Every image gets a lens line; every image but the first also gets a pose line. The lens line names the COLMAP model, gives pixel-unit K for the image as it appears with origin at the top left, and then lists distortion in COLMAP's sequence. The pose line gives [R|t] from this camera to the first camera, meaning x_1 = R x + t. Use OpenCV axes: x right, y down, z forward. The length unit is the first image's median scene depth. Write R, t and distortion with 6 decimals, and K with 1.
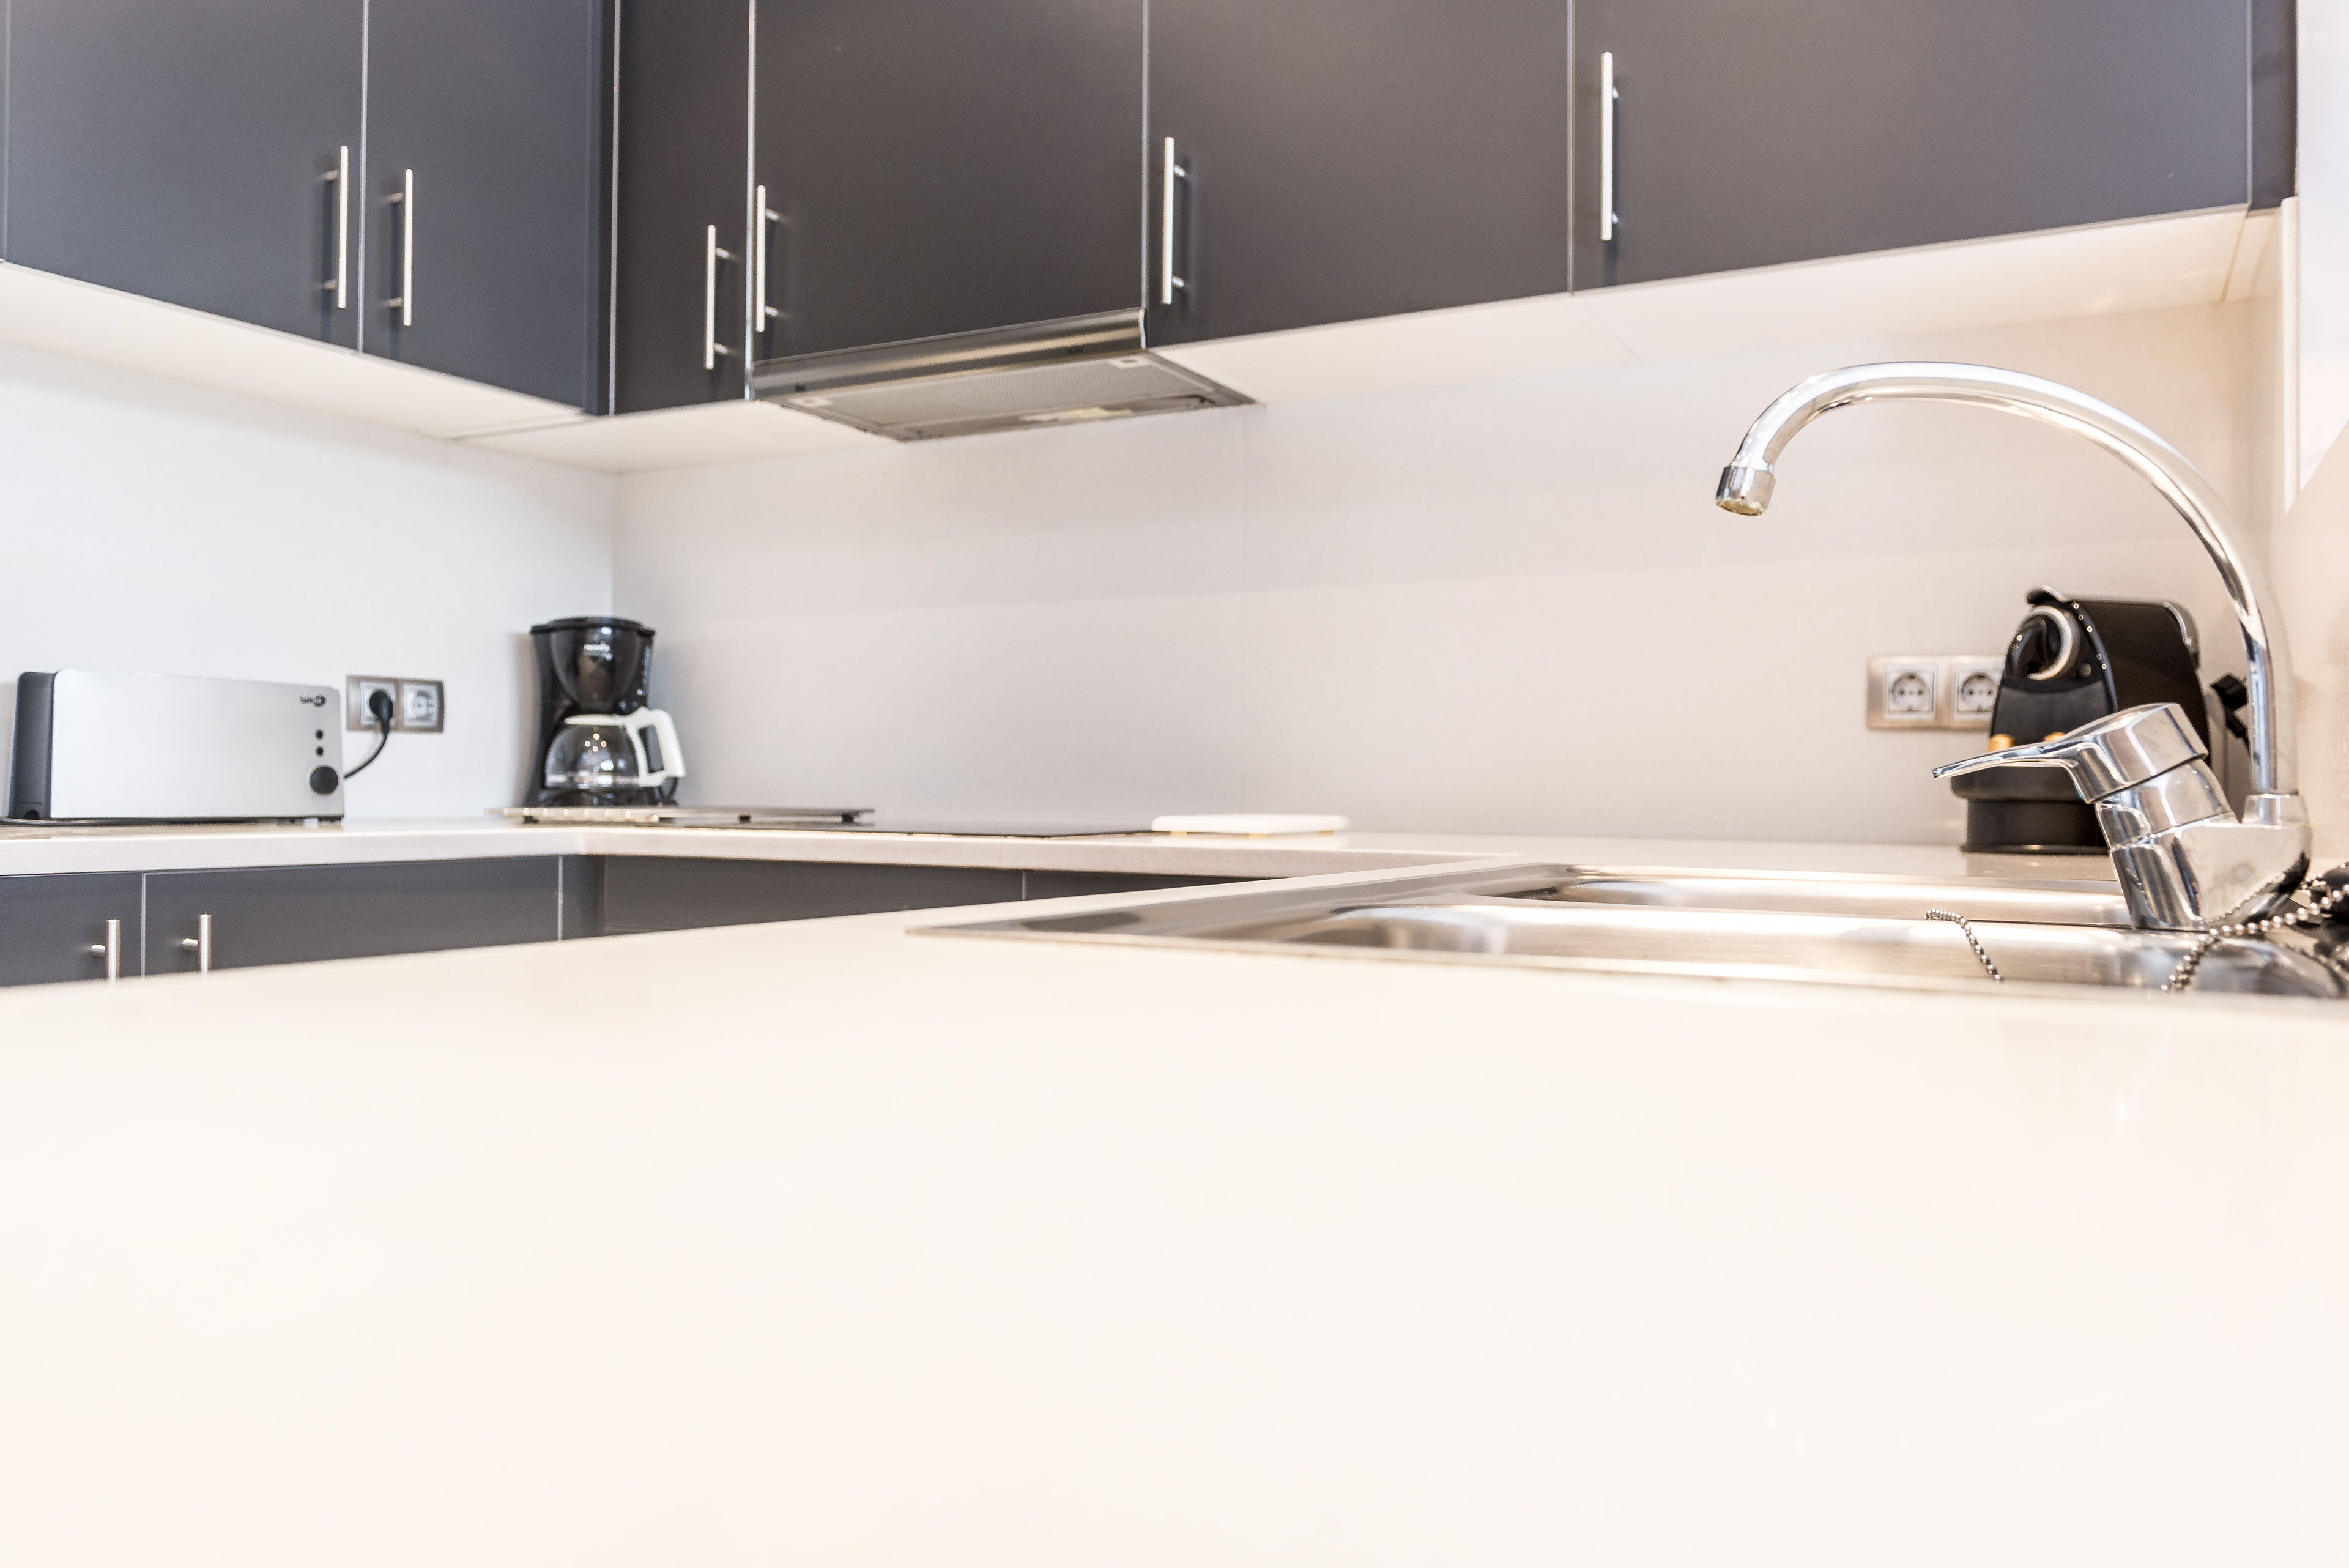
lens RADIAL K [[1805.5, 0, 1173.4], [0, 1805.5, 784.6], [0, 0, 1]] dist [-0.003542, -0.002825]
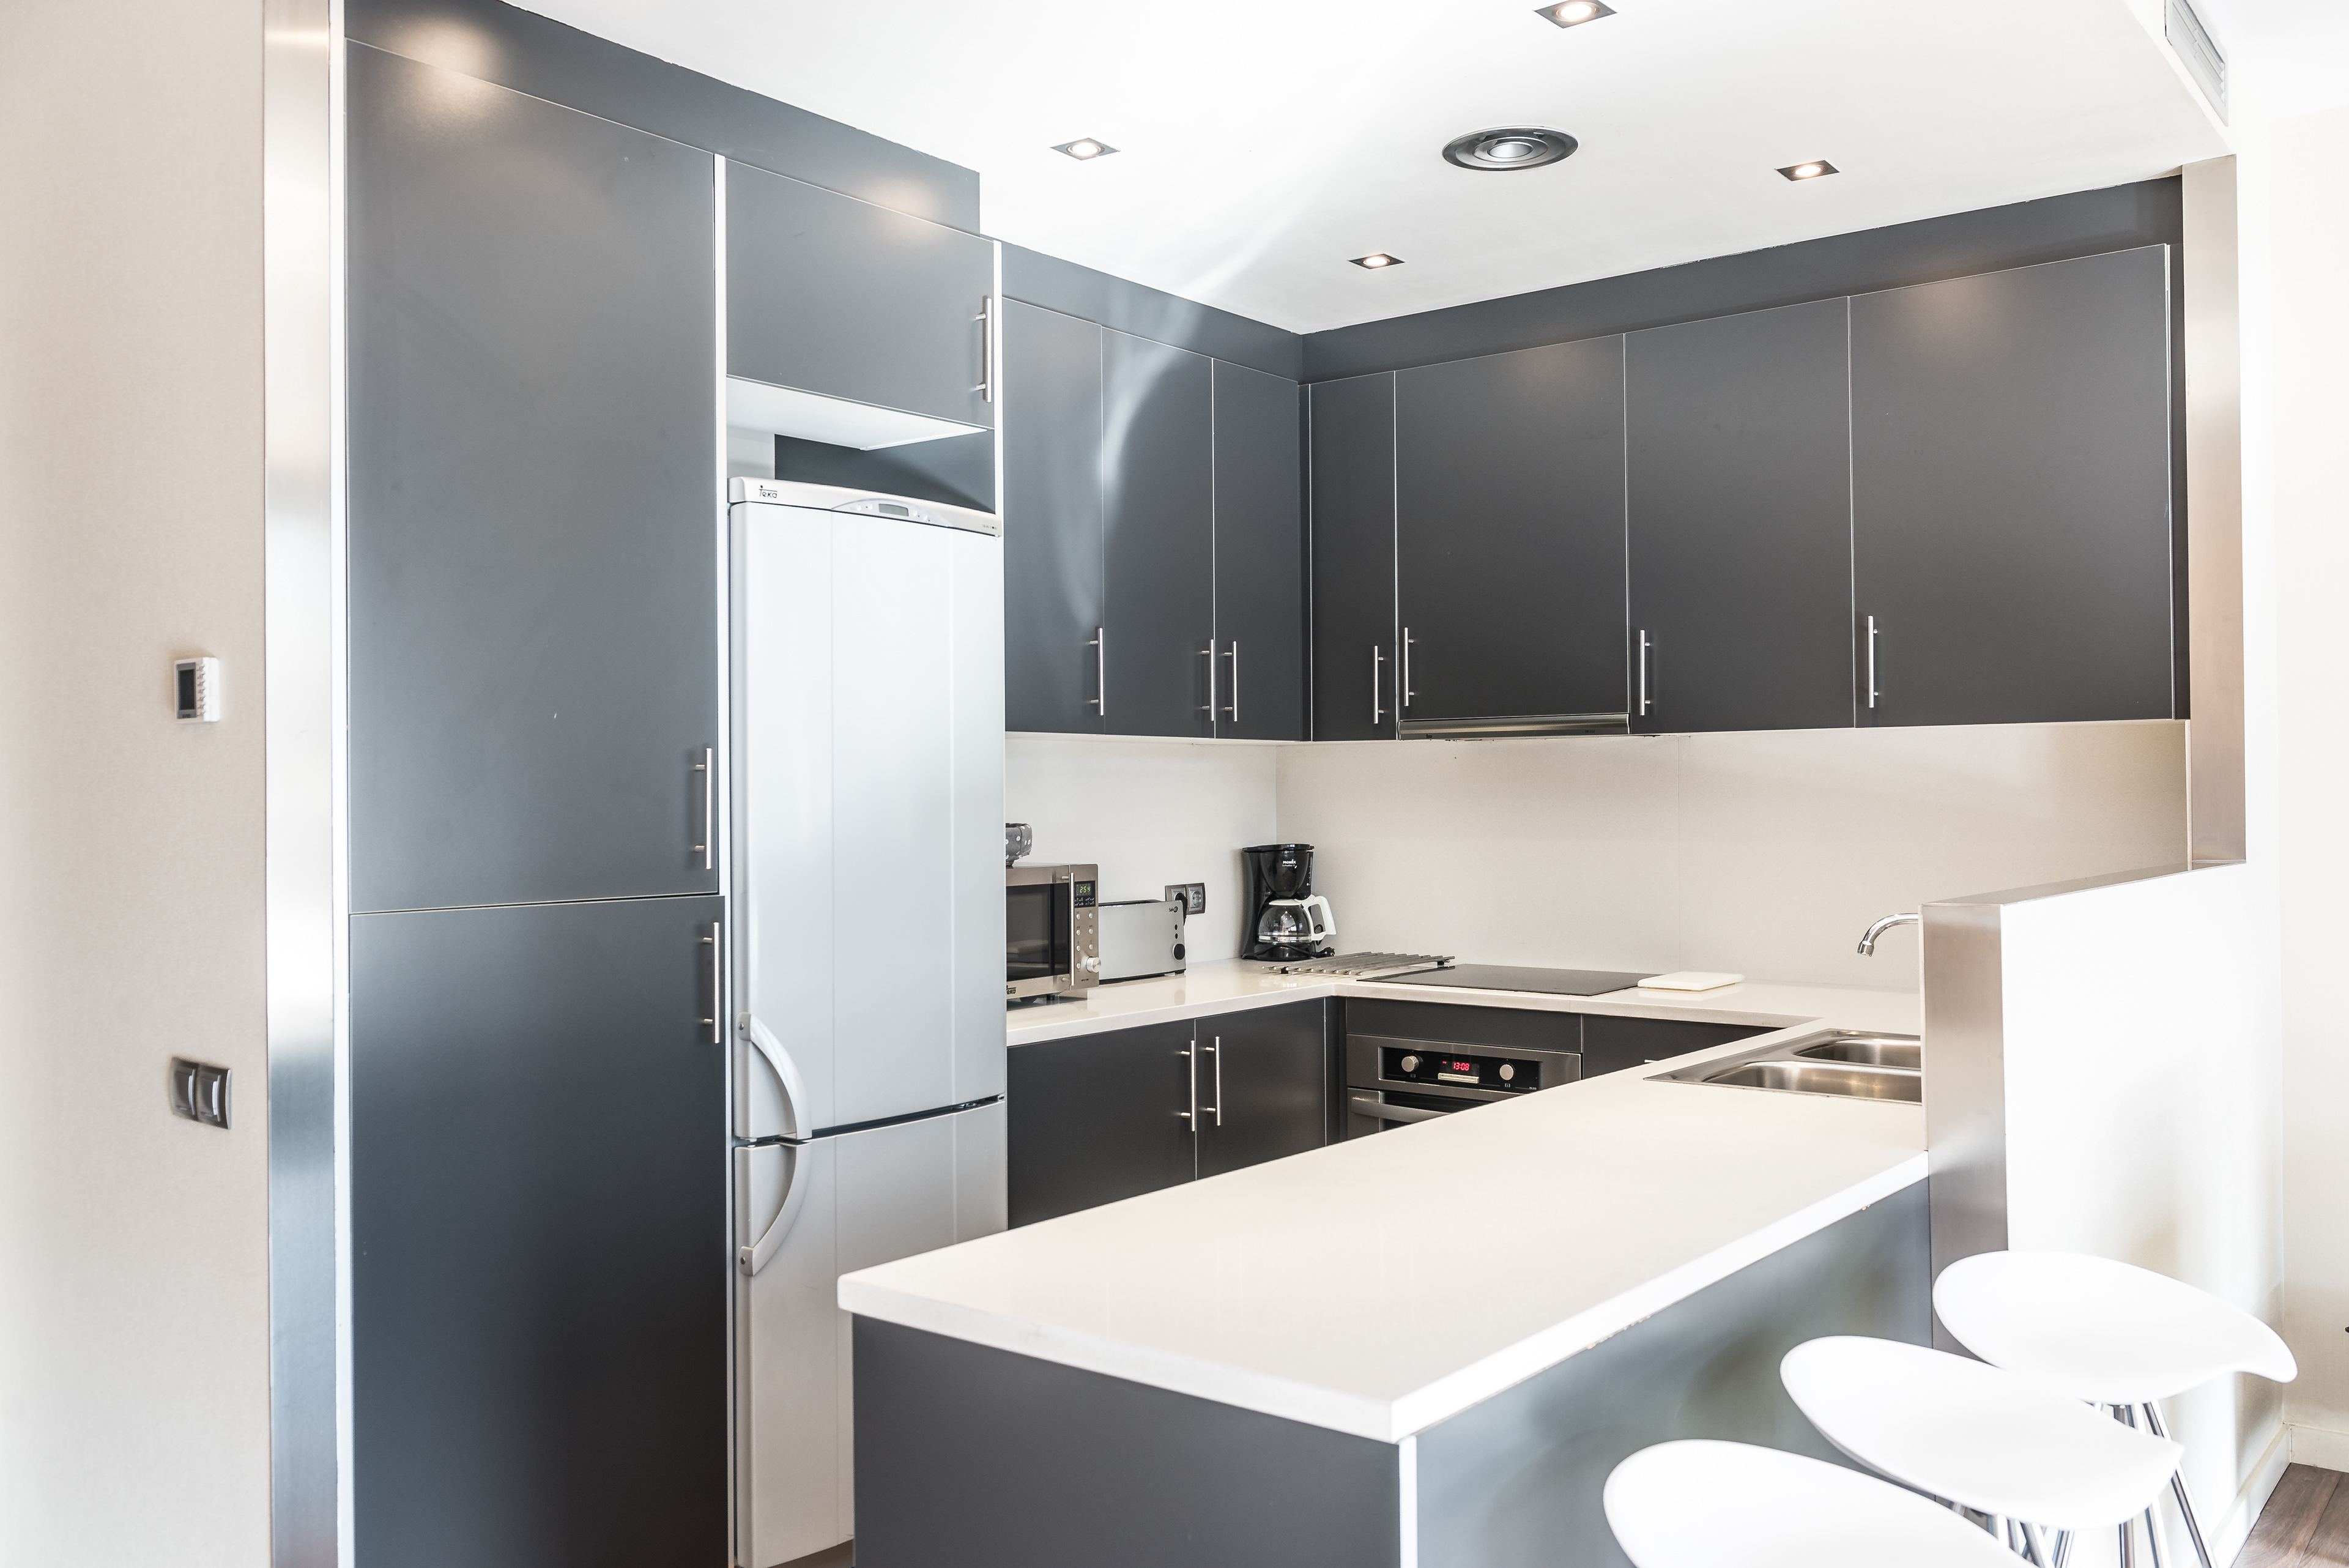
lens RADIAL K [[1958.5, 0, 1178.3], [0, 1958.5, 779.3], [0, 0, 1]] dist [-0.003489, -0.000353]
pose [[0.984451, -0.015464, -0.174976, -0.108871], [0.013626, 0.999839, -0.011700, -0.154271], [0.175129, 0.009134, 0.984503, -0.986343]]
